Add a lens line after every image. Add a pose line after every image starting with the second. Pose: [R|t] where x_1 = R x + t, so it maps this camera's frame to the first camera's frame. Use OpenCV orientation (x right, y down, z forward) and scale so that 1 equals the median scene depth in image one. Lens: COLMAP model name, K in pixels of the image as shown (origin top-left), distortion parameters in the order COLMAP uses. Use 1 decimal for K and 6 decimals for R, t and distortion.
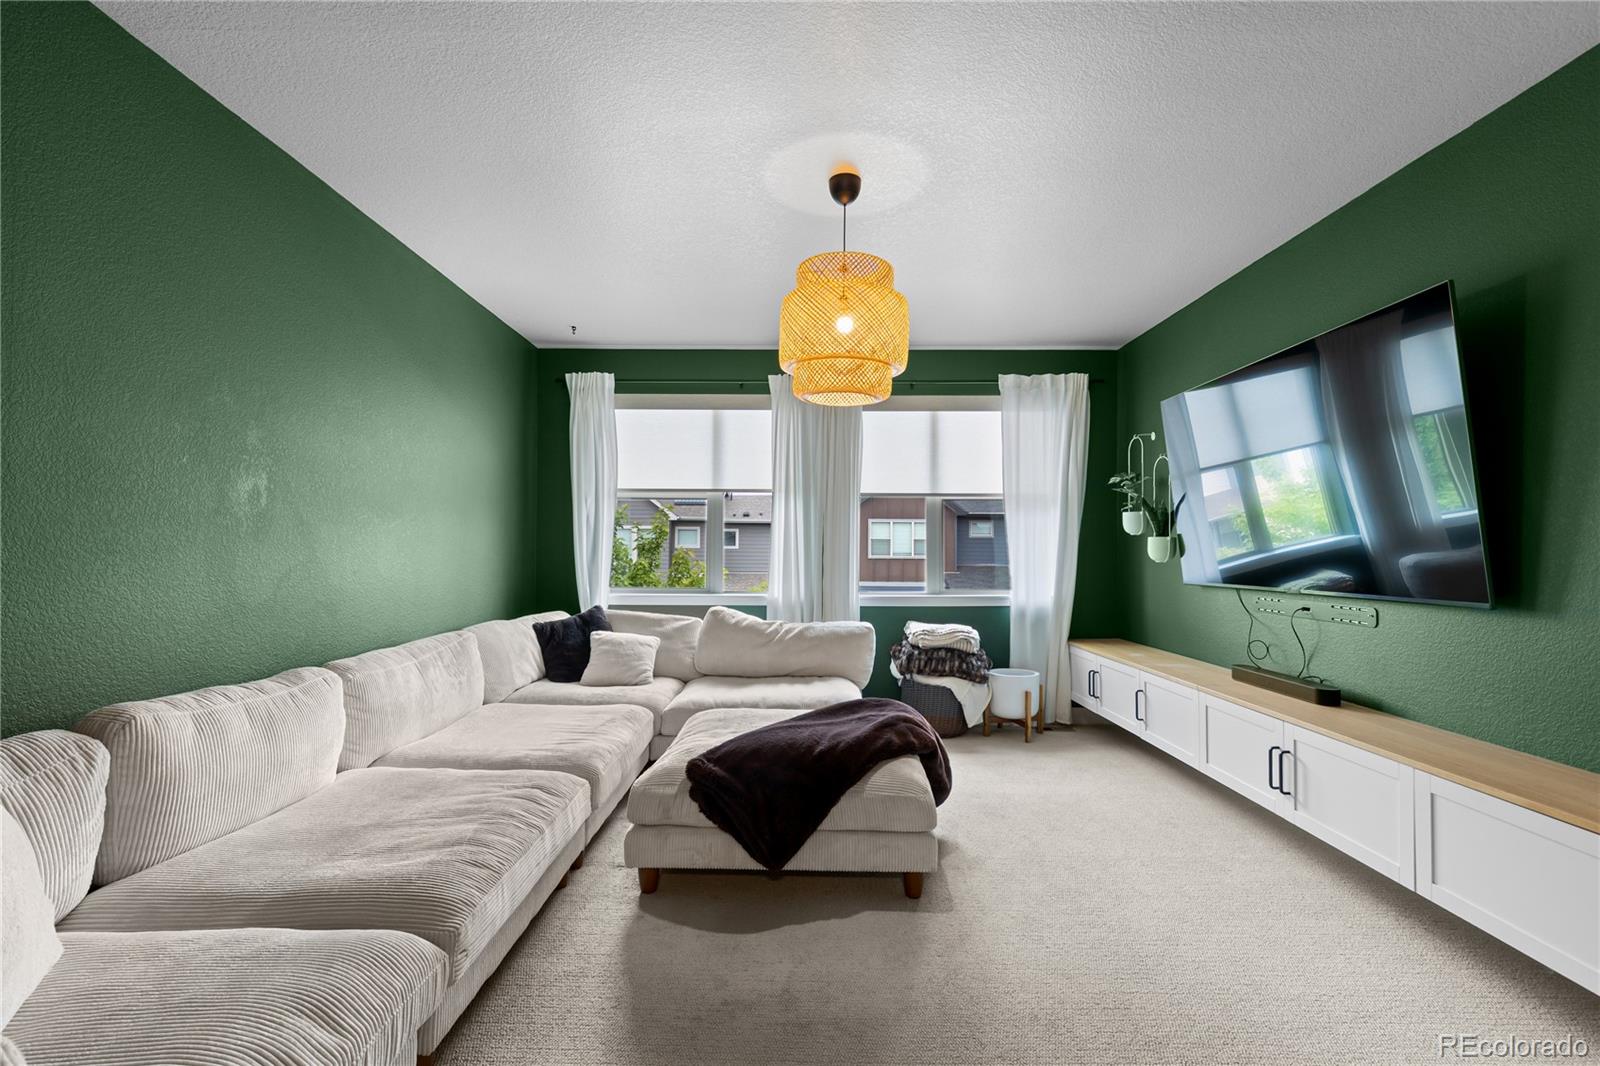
lens RADIAL K [[721.2, 0, 793.0], [0, 721.2, 533.0], [0, 0, 1]] dist [0.003987, -0.001313]
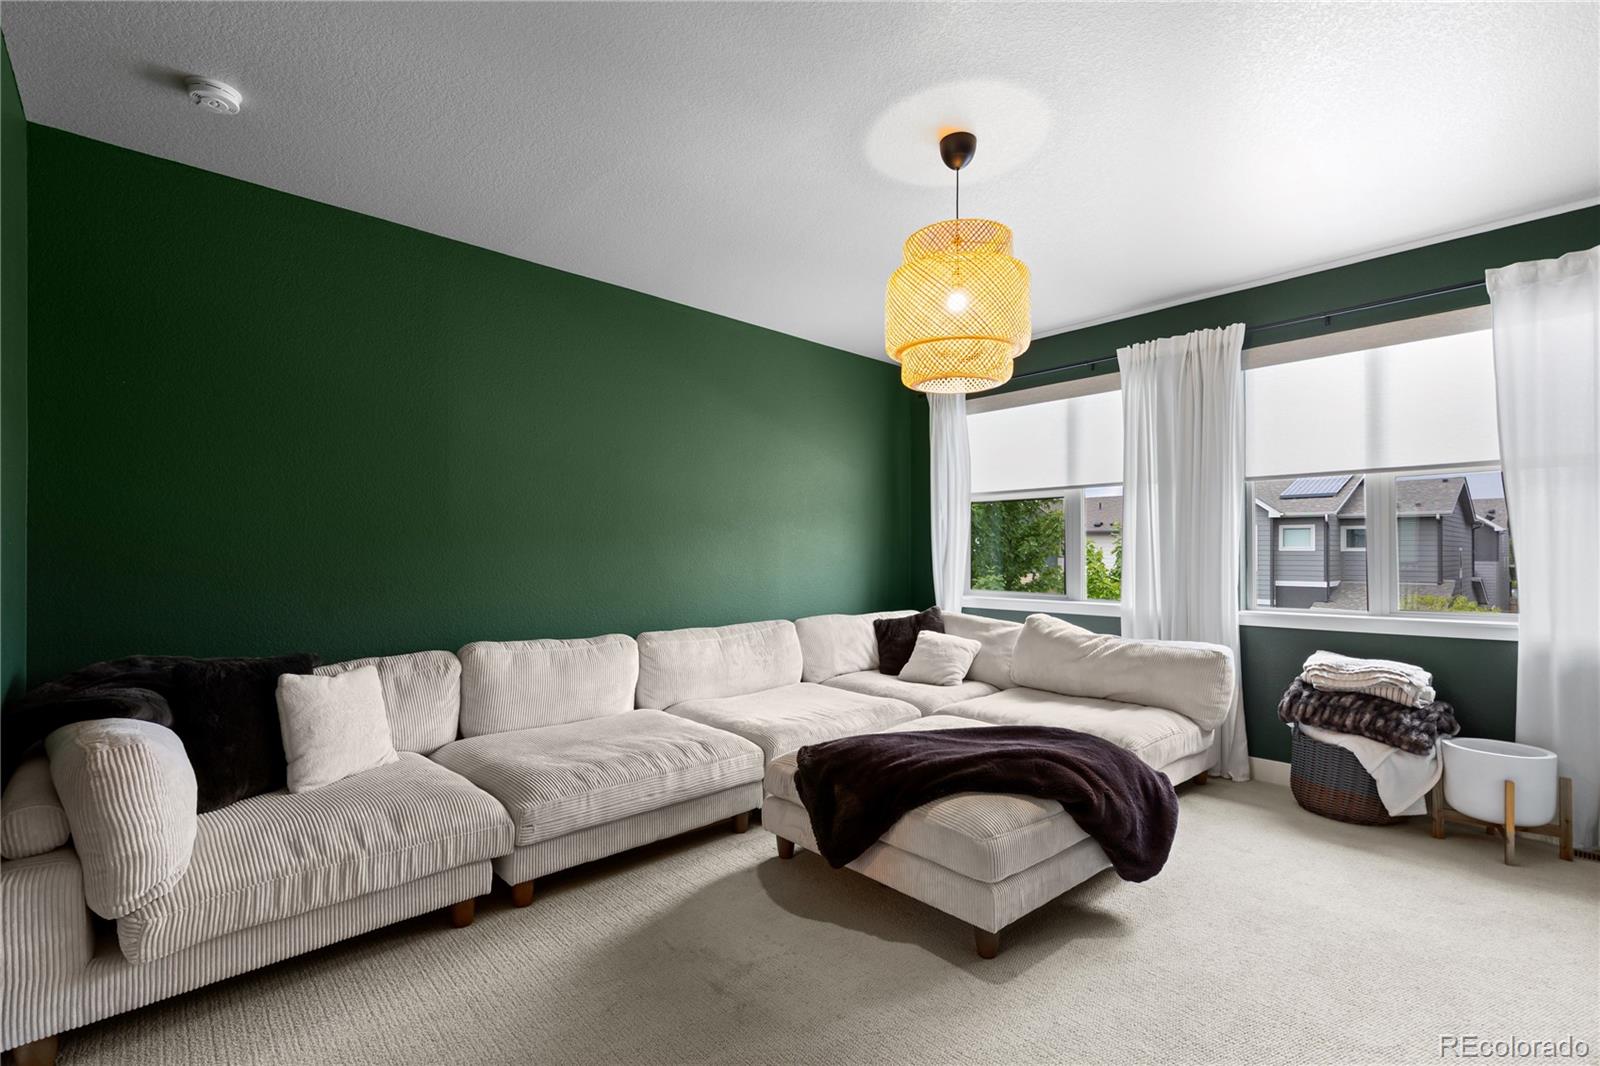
lens RADIAL K [[721.2, 0, 803.1], [0, 721.2, 545.7], [0, 0, 1]] dist [0.003987, -0.001313]
pose [[0.685748, -0.012730, -0.727728, 0.378506], [0.021367, 0.999768, 0.002646, 0.005493], [0.727525, -0.017364, 0.685861, 0.151949]]
